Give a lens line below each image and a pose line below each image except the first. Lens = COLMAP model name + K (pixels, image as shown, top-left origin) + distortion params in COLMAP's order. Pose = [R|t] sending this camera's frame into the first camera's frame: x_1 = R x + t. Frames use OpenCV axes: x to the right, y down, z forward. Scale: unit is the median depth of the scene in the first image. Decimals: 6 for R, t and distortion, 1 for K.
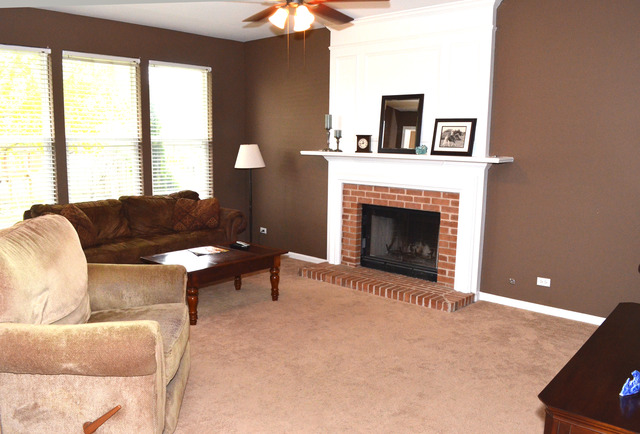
lens RADIAL K [[503.4, 0, 320.6], [0, 503.4, 216.5], [0, 0, 1]] dist [-0.050325, -0.000783]
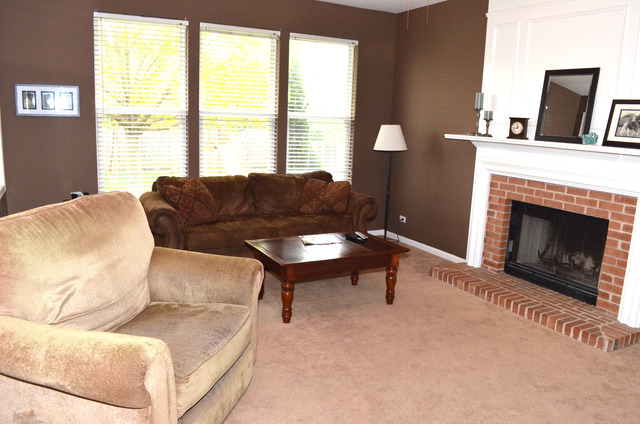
lens RADIAL K [[508.0, 0, 318.7], [0, 508.0, 214.0], [0, 0, 1]] dist [-0.073478, 0.015319]
pose [[0.946541, 0.086046, -0.310897, 0.045433], [-0.076830, 0.996168, 0.041793, -0.013622], [0.313302, -0.015672, 0.949524, 0.112564]]
